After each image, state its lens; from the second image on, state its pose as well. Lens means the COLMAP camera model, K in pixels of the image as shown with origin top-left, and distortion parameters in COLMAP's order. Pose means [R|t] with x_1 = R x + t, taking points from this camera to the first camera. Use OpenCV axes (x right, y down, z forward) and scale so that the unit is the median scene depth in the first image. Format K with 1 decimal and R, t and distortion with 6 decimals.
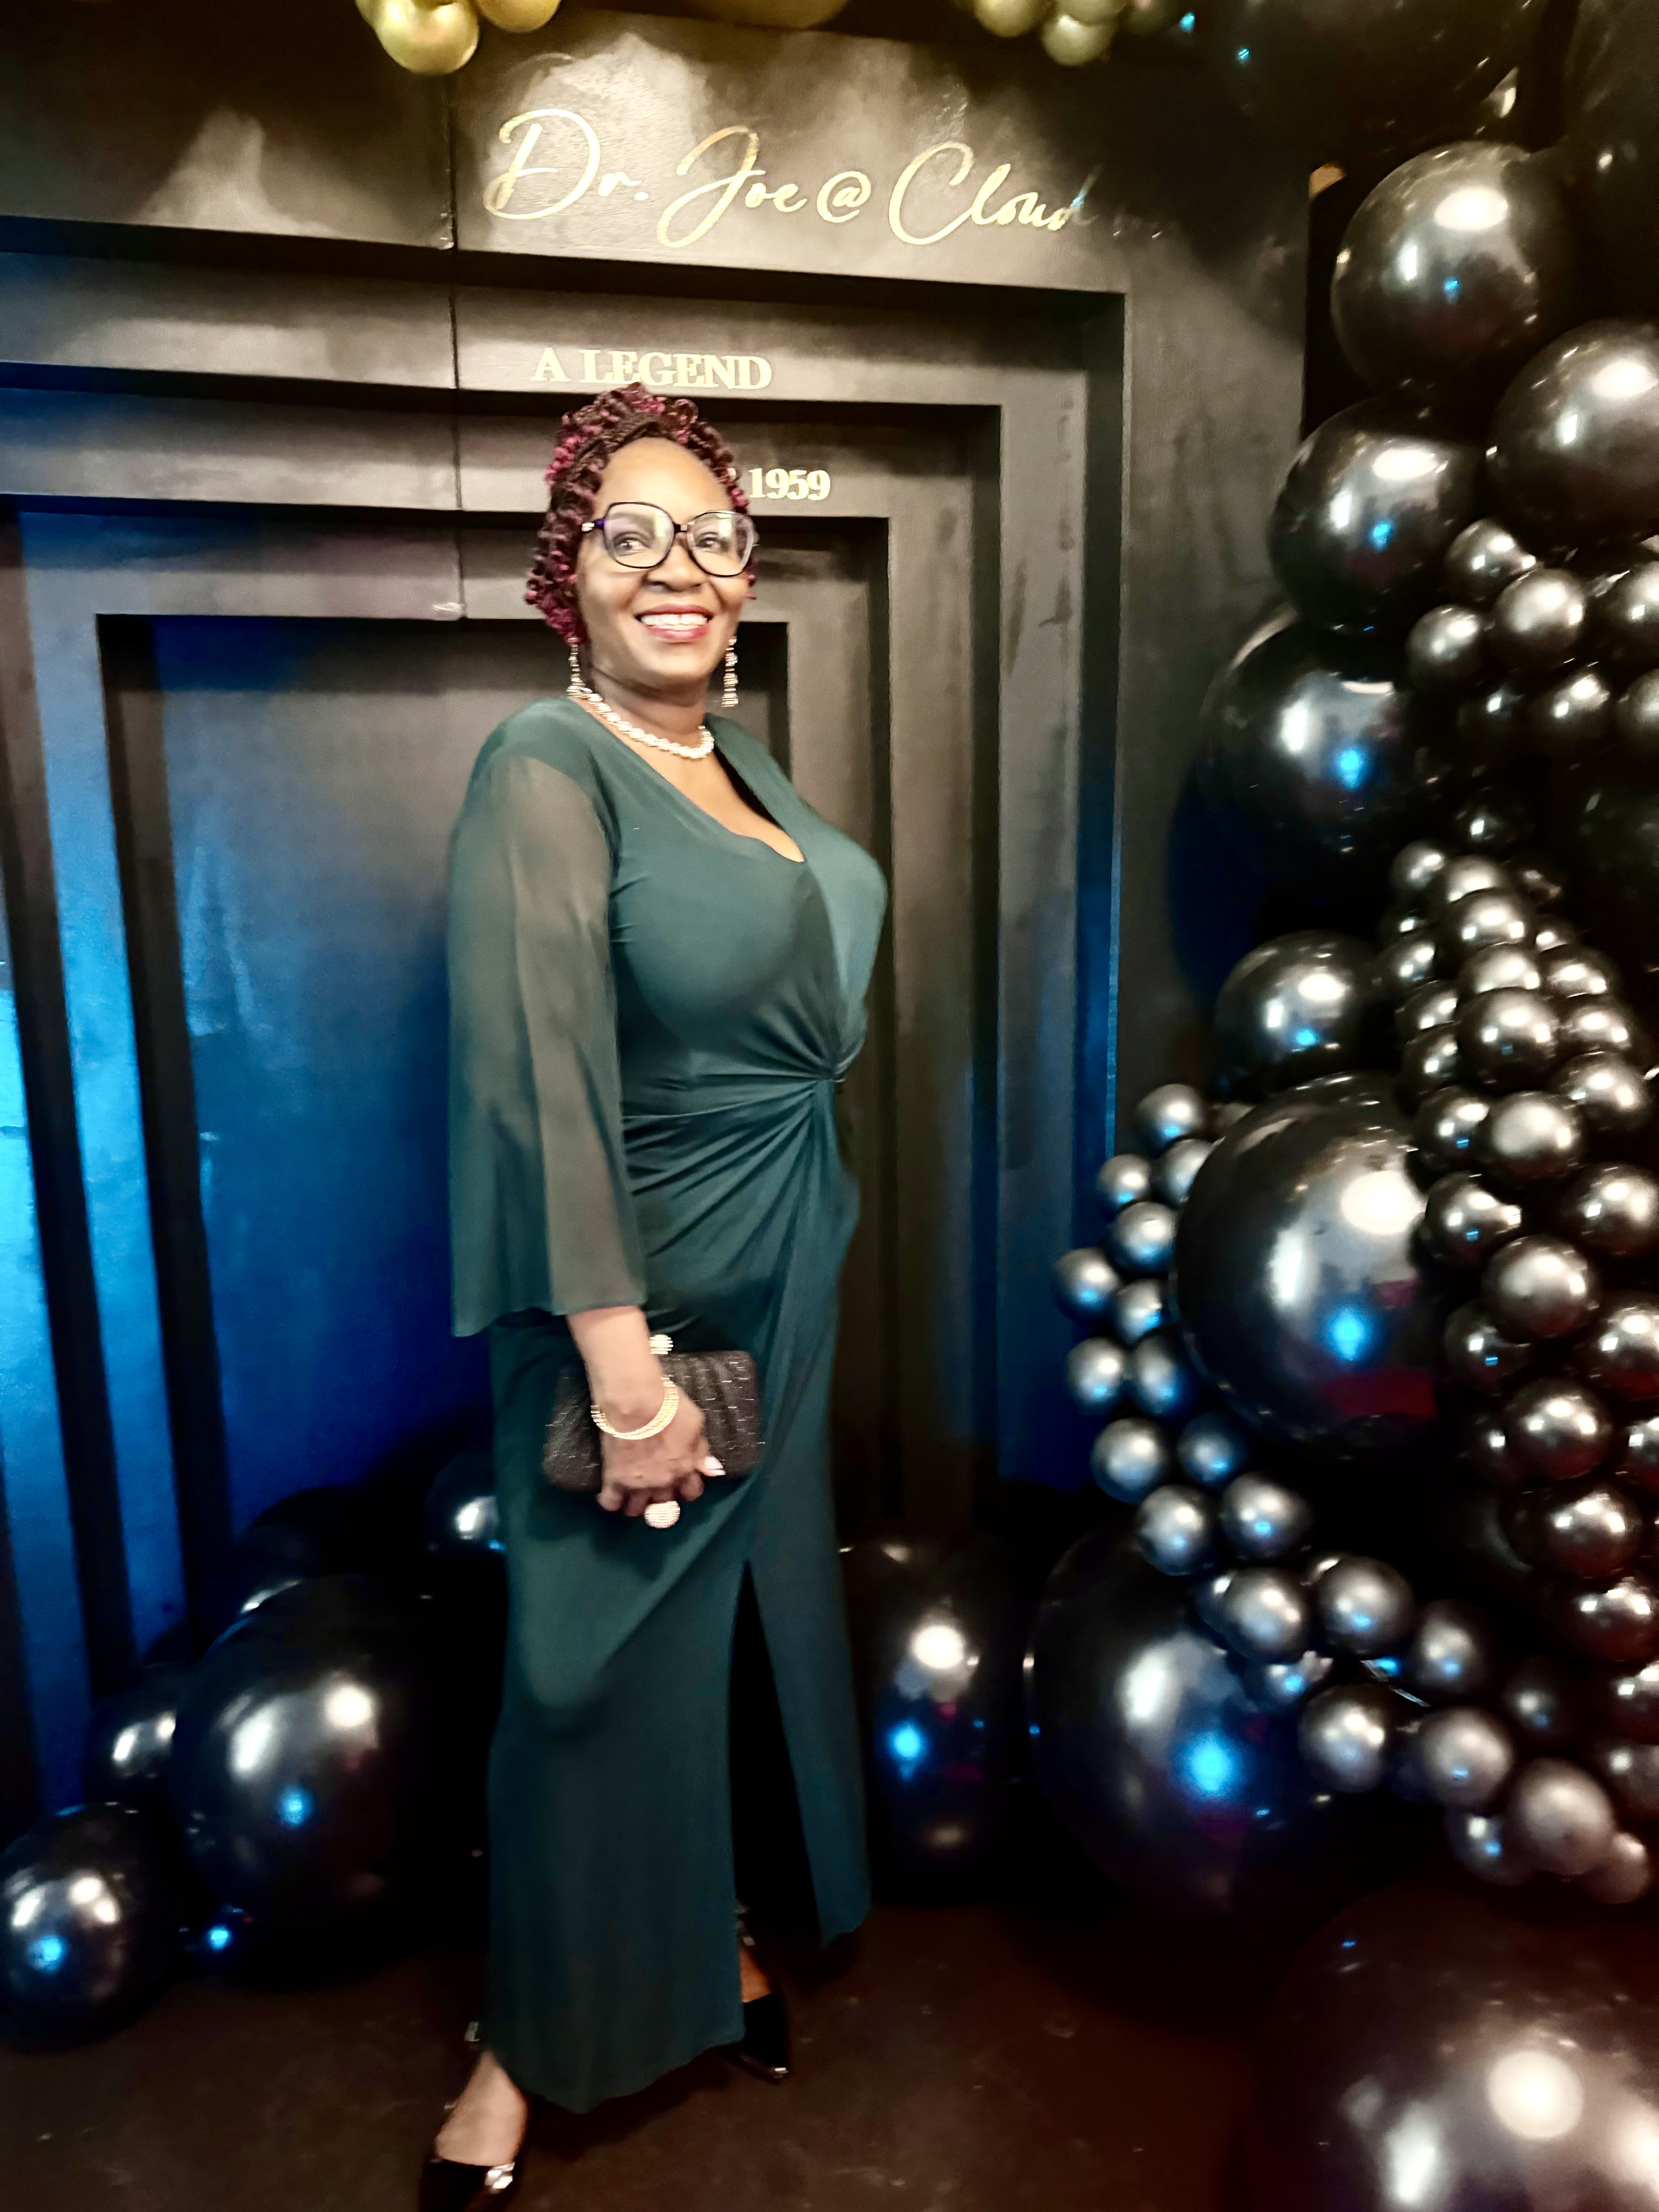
lens RADIAL K [[1646.6, 0, 834.8], [0, 1646.6, 1133.7], [0, 0, 1]] dist [-0.001069, -0.001174]
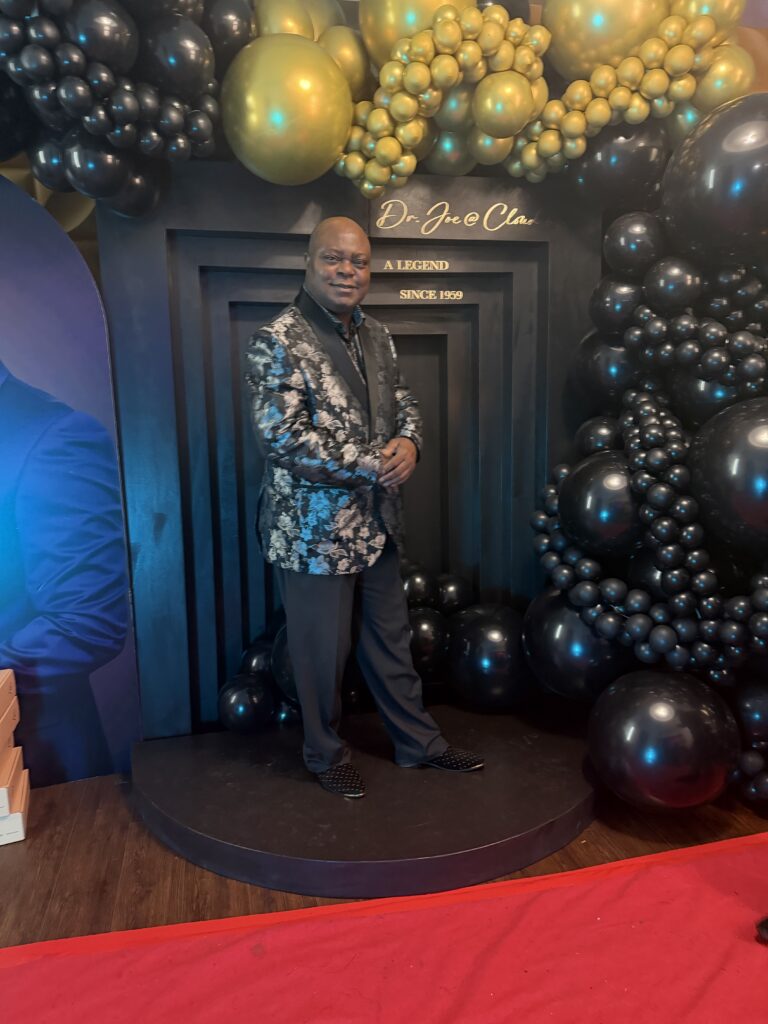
lens RADIAL K [[736.0, 0, 378.5], [0, 736.0, 526.6], [0, 0, 1]] dist [-0.015370, -0.013953]
pose [[0.998123, 0.004304, -0.061090, -0.101568], [-0.007364, 0.998725, -0.049950, 0.204773], [0.060797, 0.050306, 0.996882, -0.628333]]
